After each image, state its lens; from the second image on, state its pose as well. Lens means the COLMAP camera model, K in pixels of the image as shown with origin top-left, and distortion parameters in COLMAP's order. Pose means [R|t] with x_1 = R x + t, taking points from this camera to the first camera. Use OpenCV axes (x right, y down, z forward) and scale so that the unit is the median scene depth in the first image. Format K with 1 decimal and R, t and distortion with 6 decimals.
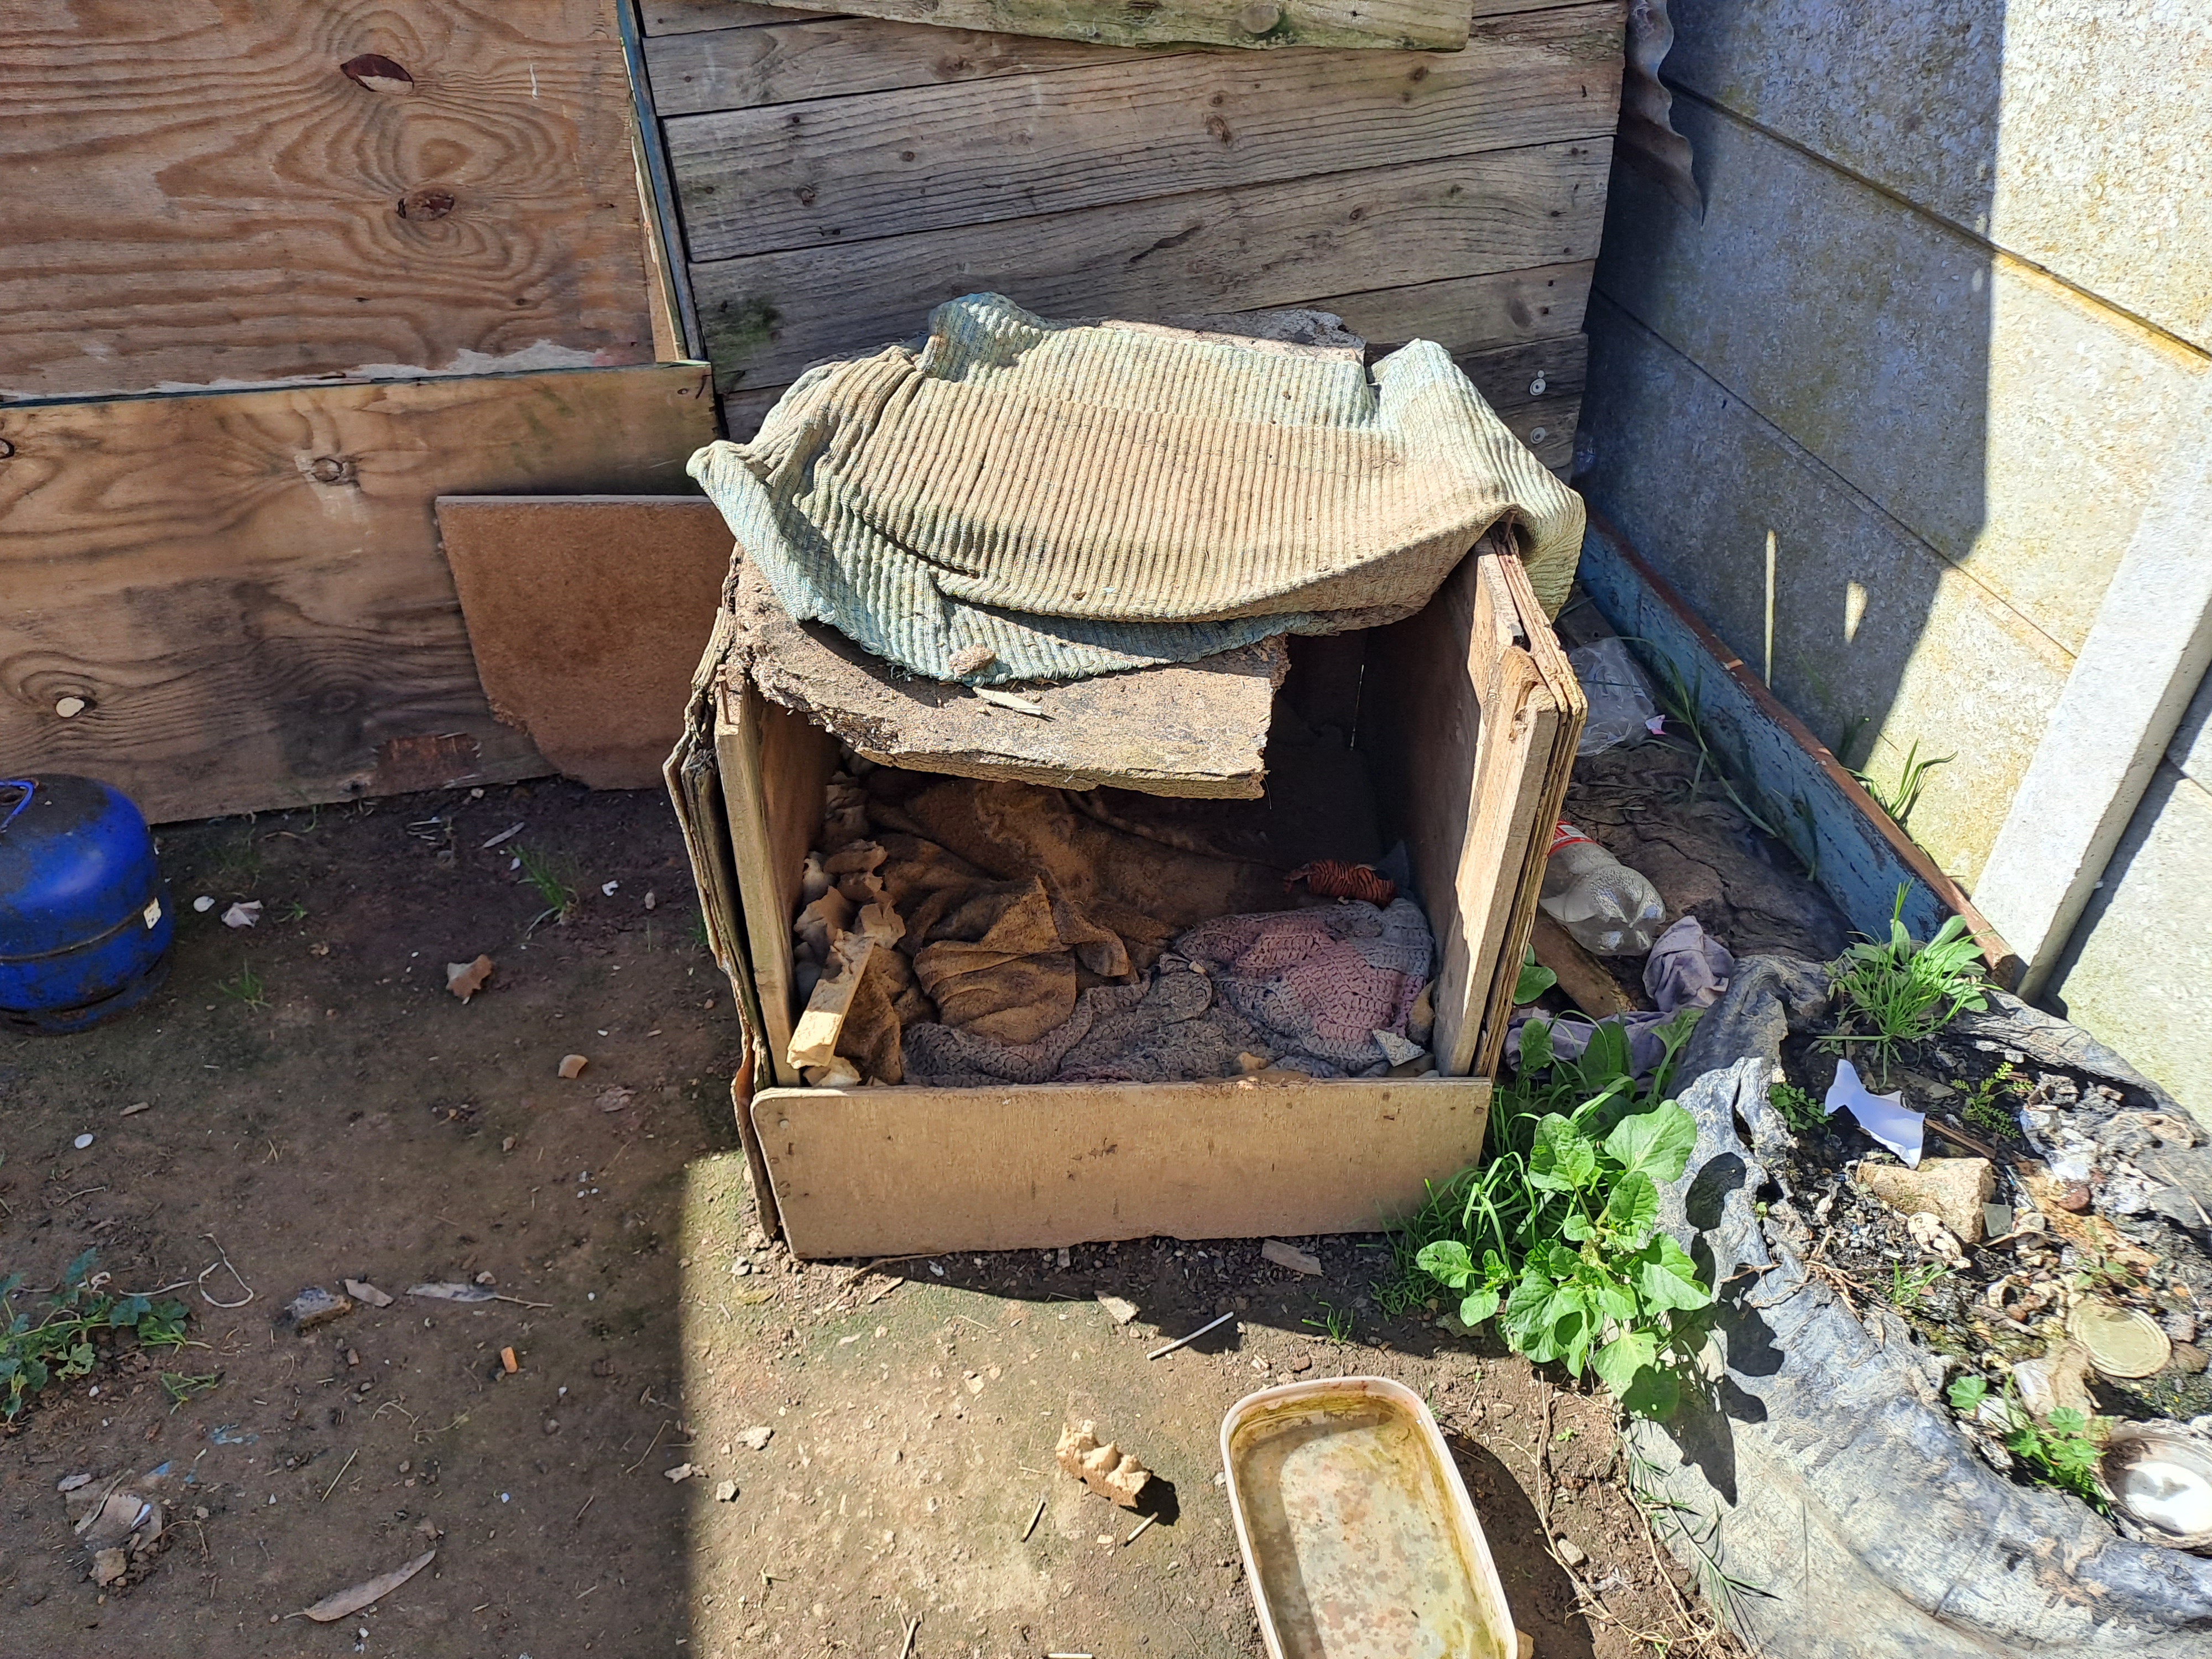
lens RADIAL K [[1555.6, 0, 1116.1], [0, 1555.6, 837.3], [0, 0, 1]] dist [0.013791, -0.015016]
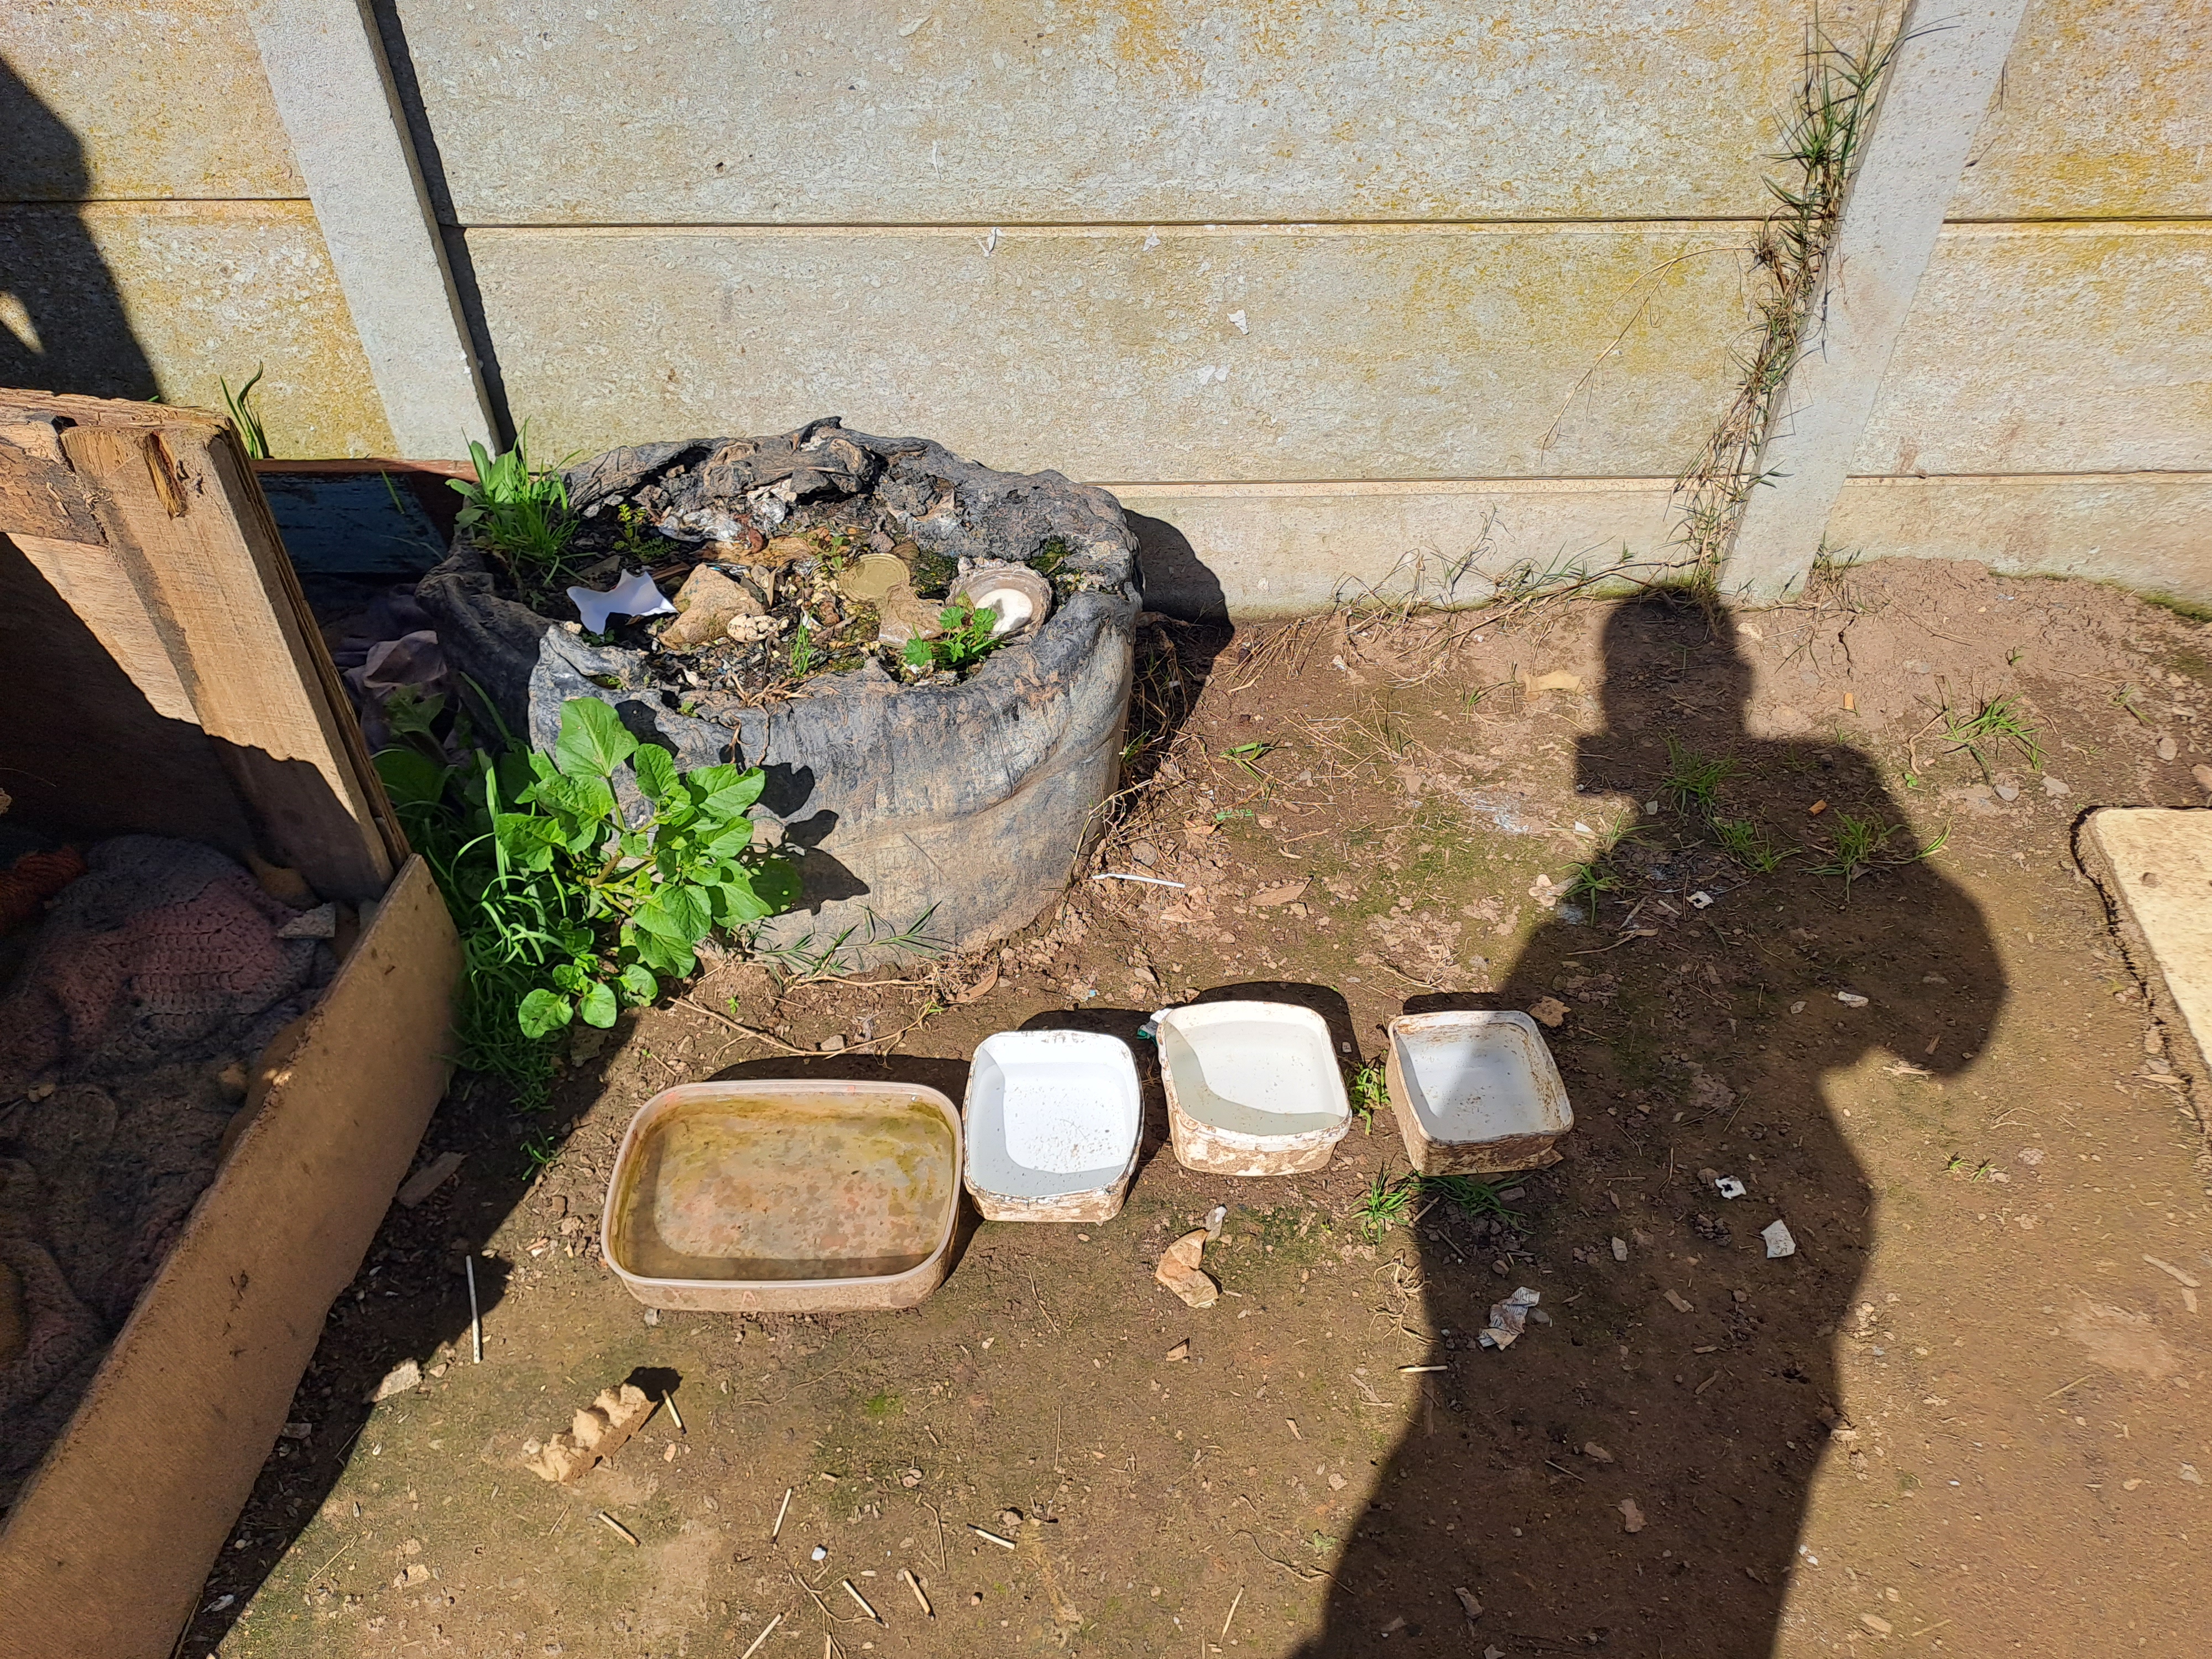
lens RADIAL K [[1555.6, 0, 1119.6], [0, 1555.6, 834.2], [0, 0, 1]] dist [0.013791, -0.015016]
pose [[0.197036, -0.734343, 0.649551, -0.263071], [0.592365, 0.617101, 0.517968, -0.078941], [-0.781205, 0.282713, 0.556590, 0.182544]]
